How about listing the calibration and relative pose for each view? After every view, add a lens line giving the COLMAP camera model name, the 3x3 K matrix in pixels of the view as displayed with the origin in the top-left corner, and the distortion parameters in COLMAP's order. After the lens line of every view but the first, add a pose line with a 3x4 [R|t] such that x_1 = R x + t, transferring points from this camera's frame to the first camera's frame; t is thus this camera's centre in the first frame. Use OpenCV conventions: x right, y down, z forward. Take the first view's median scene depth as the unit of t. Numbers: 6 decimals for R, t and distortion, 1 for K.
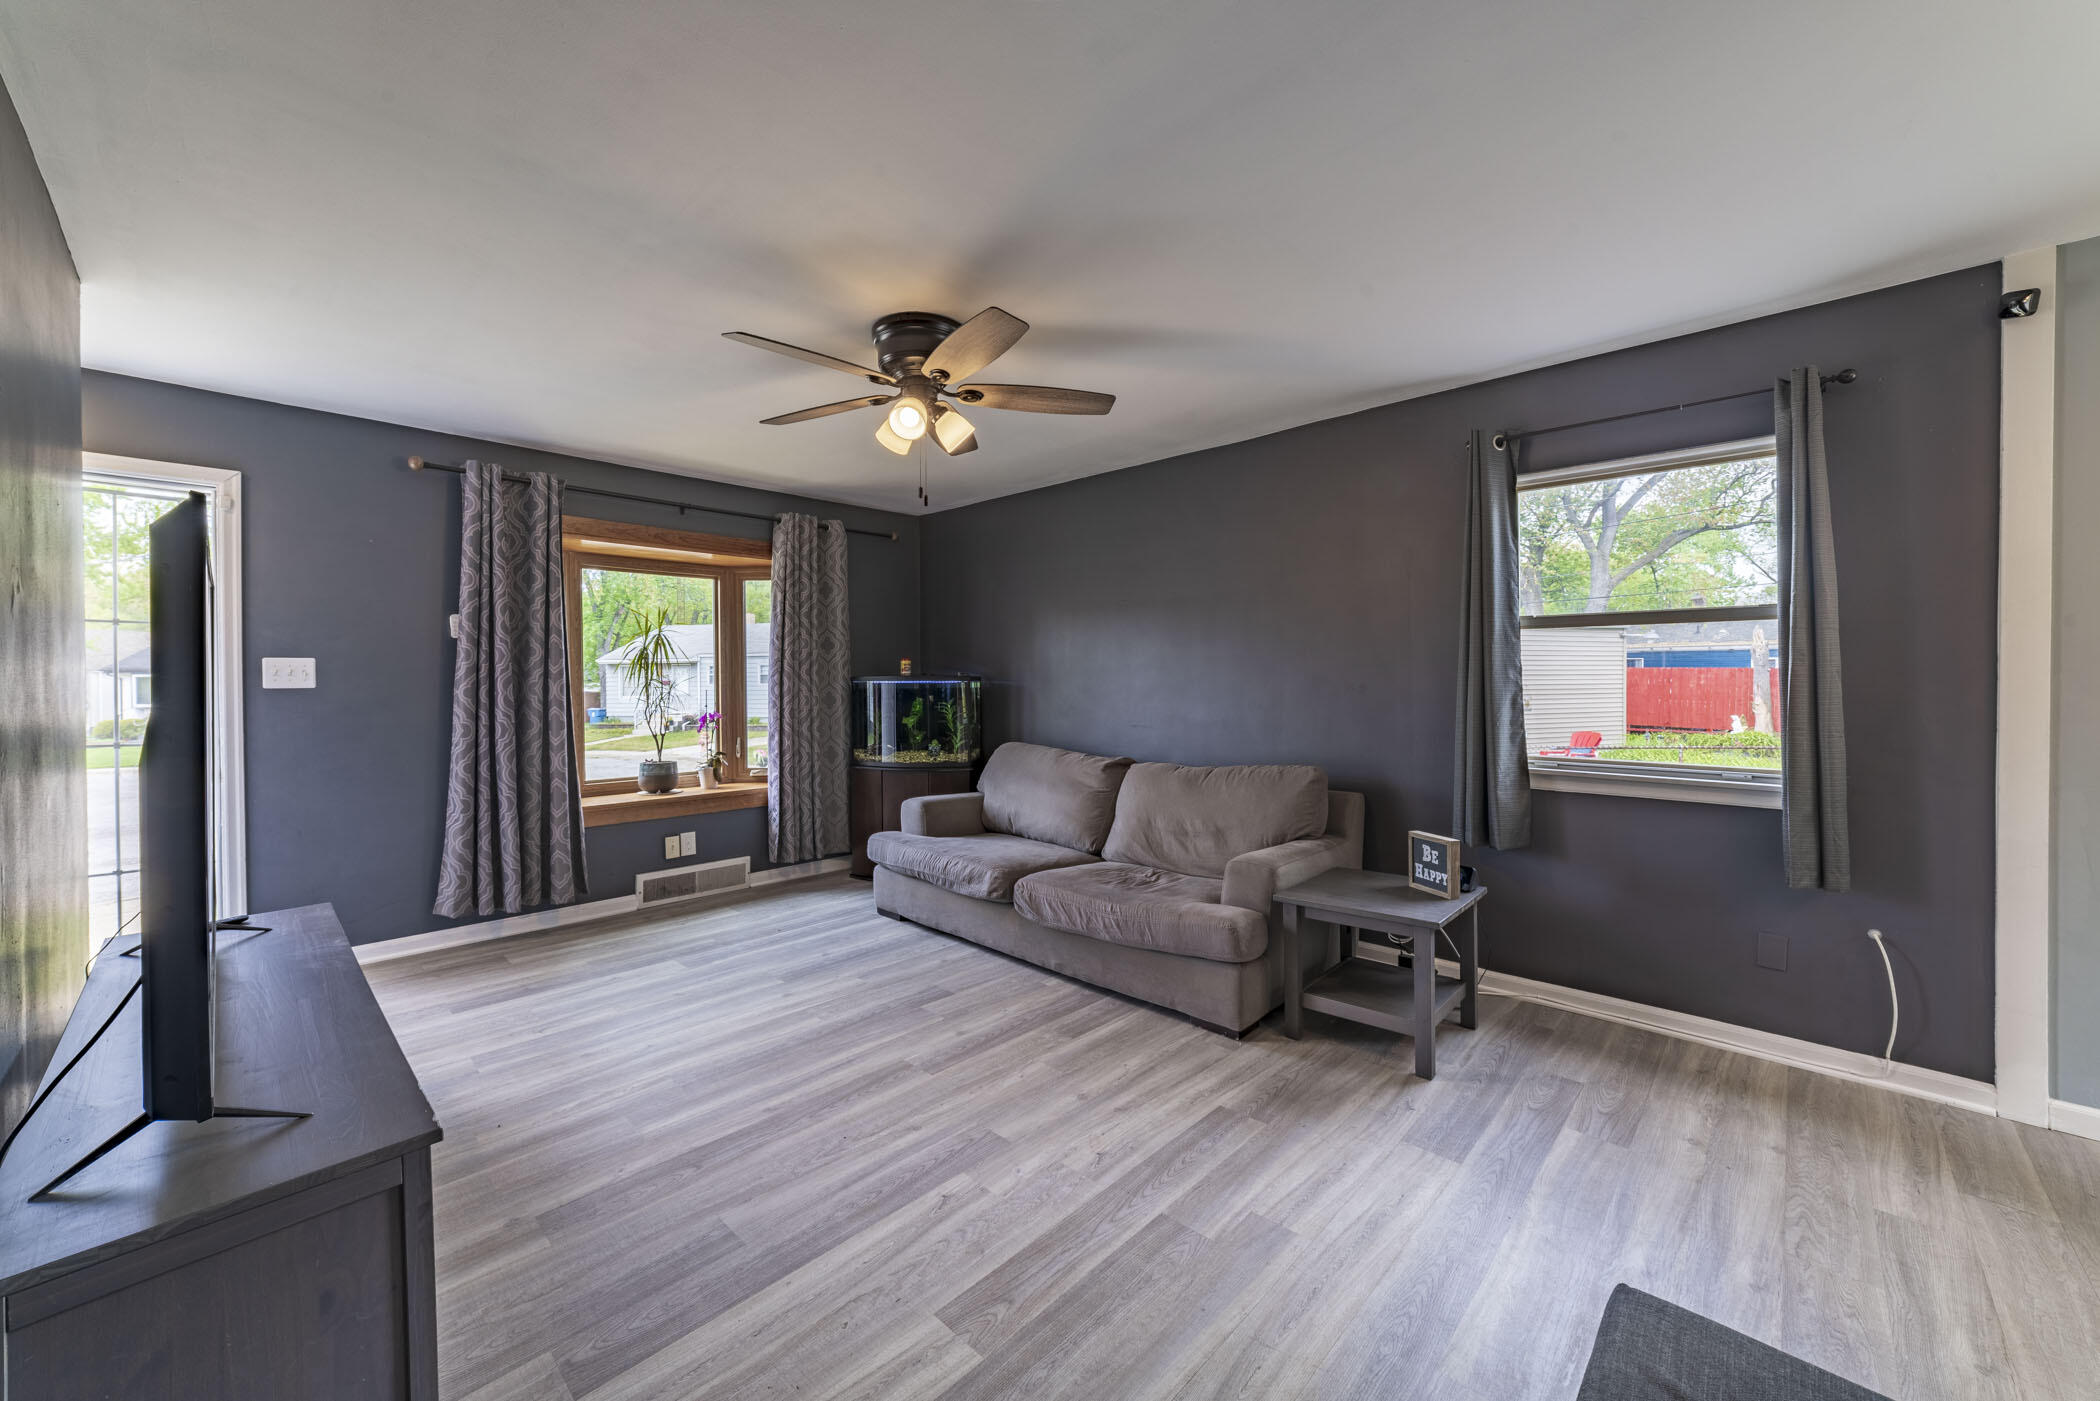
lens RADIAL K [[796.5, 0, 1072.5], [0, 796.5, 651.0], [0, 0, 1]] dist [-0.022965, 0.007661]
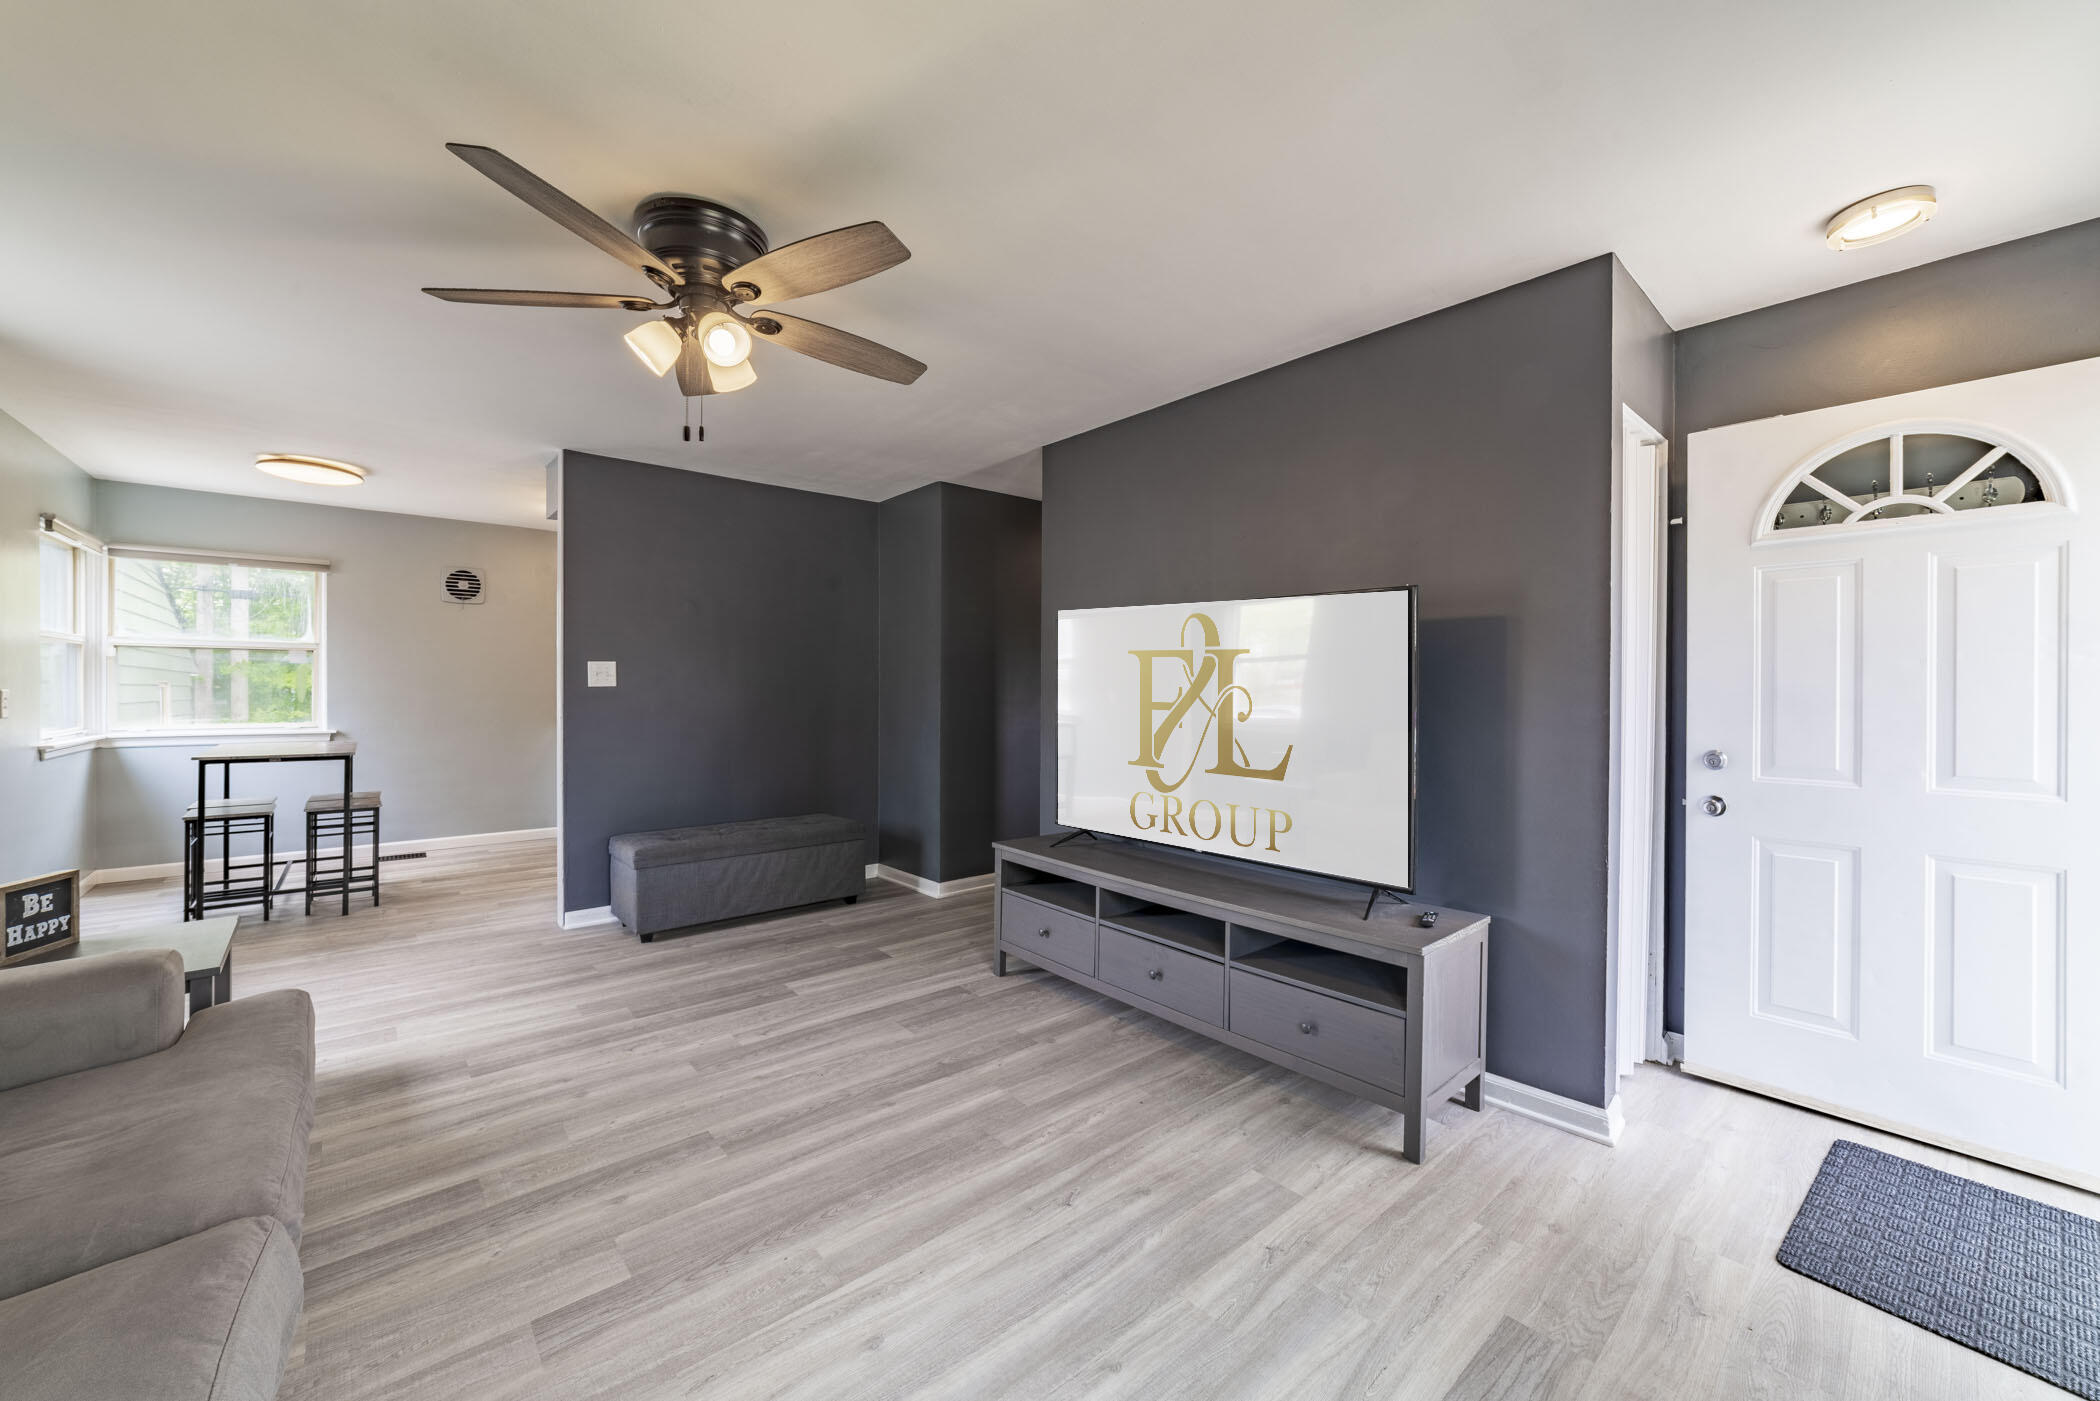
lens RADIAL K [[796.5, 0, 1071.1], [0, 796.5, 699.0], [0, 0, 1]] dist [-0.022965, 0.007661]
pose [[-0.995580, -0.002813, 0.093873, -0.590861], [-0.004517, 0.999829, -0.017945, 0.073188], [-0.093807, -0.018289, -0.995422, 1.660179]]
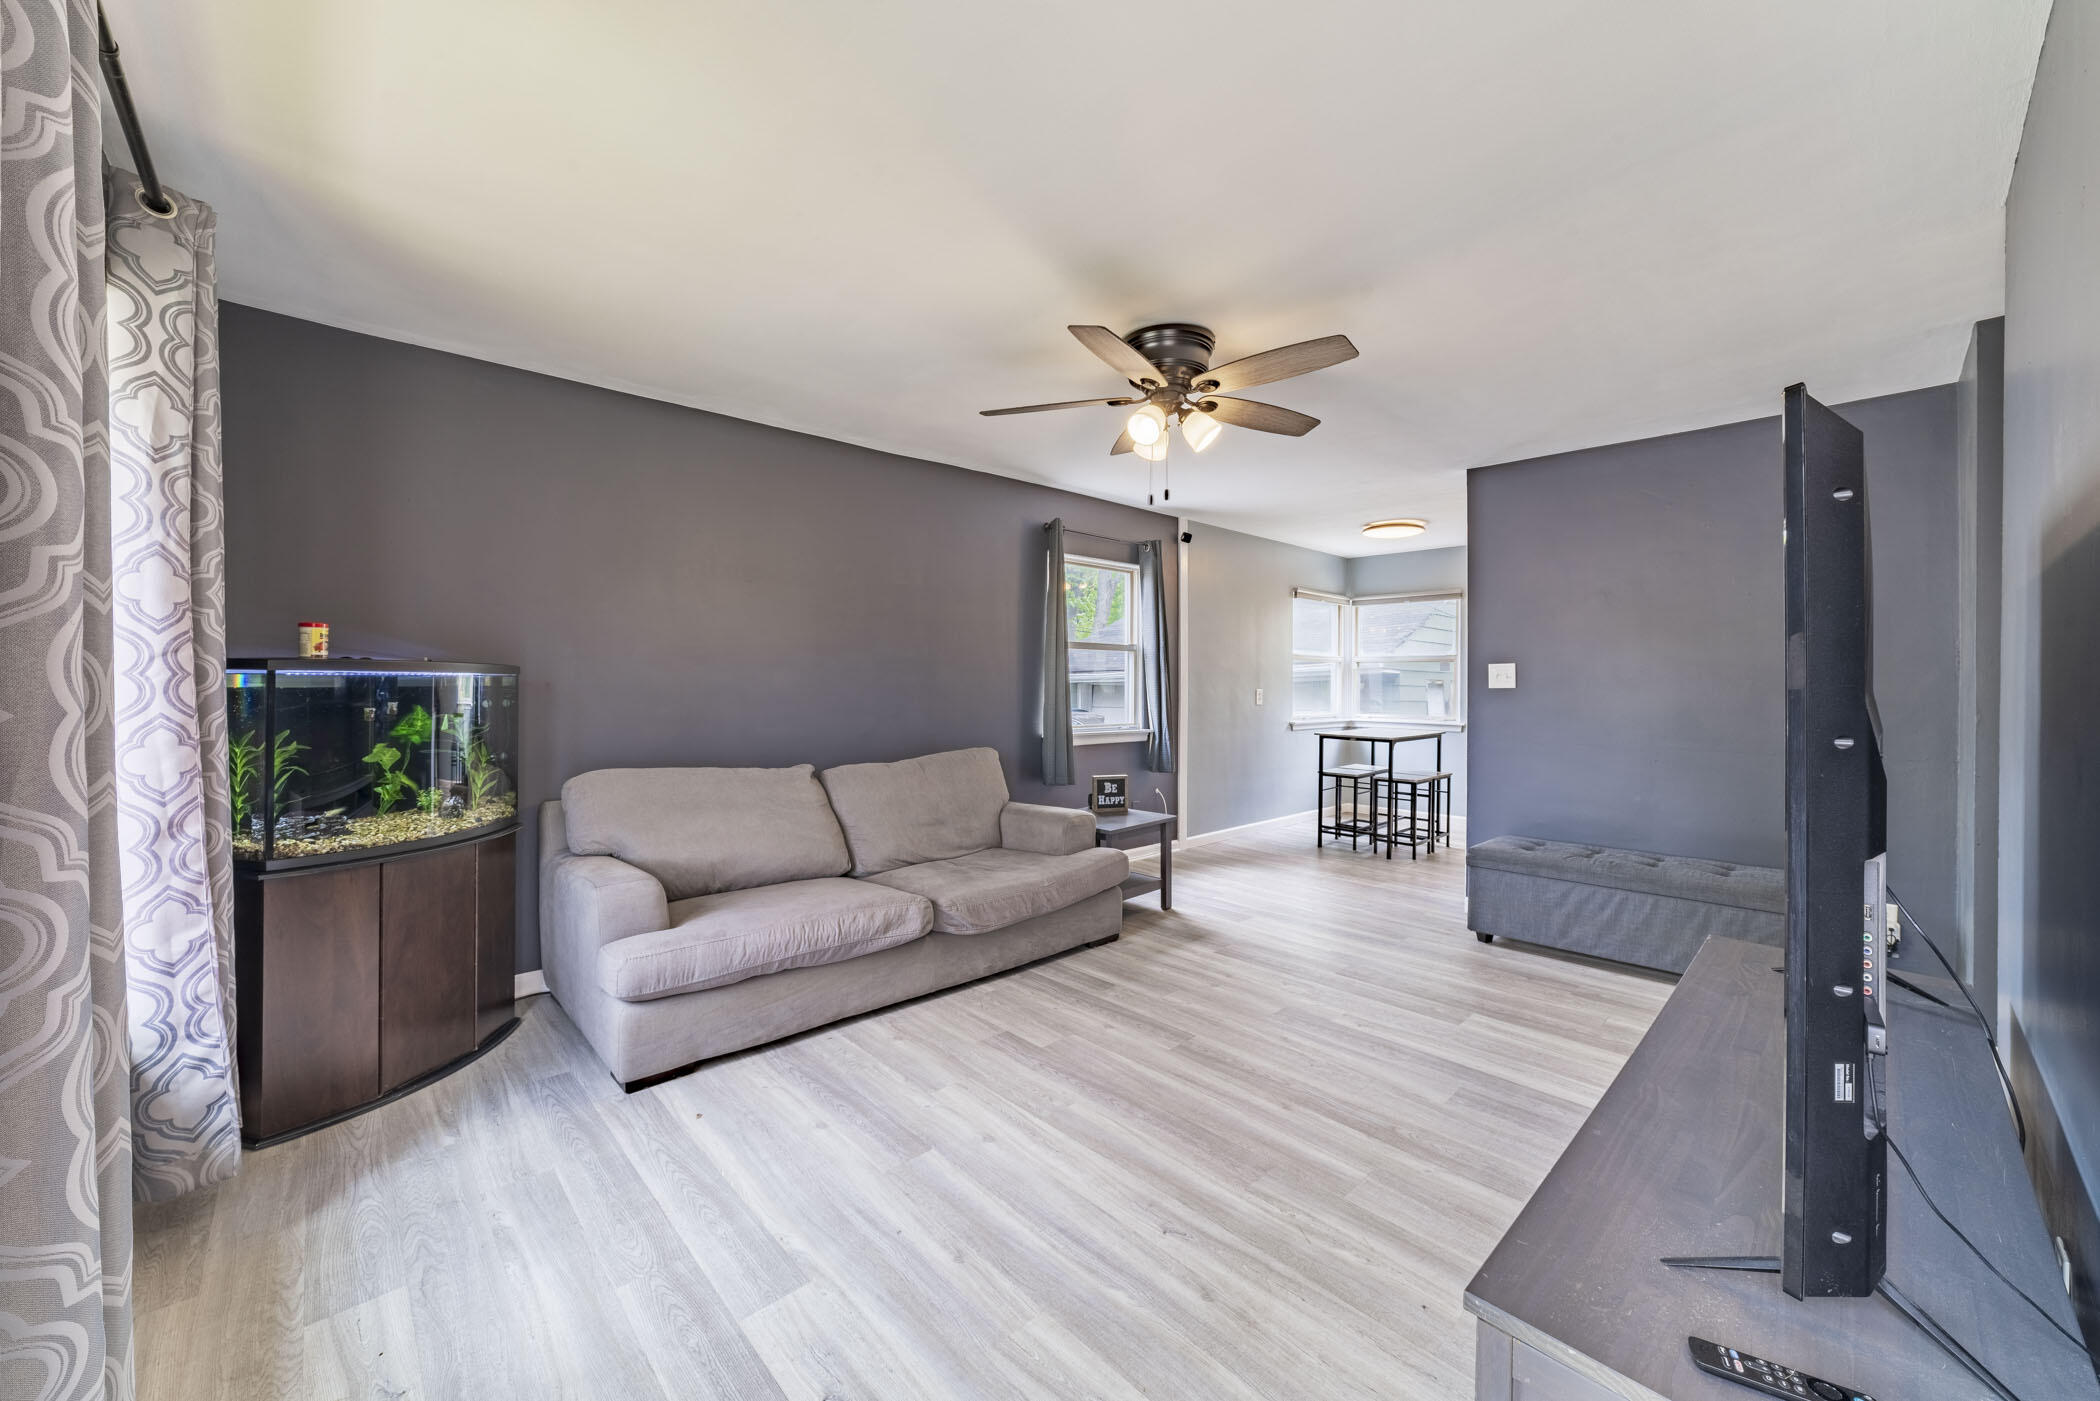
lens RADIAL K [[796.5, 0, 1020.3], [0, 796.5, 678.5], [0, 0, 1]] dist [-0.022965, 0.007661]
pose [[0.086668, 0.011242, 0.996174, -1.173144], [-0.038733, 0.999218, -0.007907, 0.057261], [-0.995484, -0.037900, 0.087035, 1.059596]]
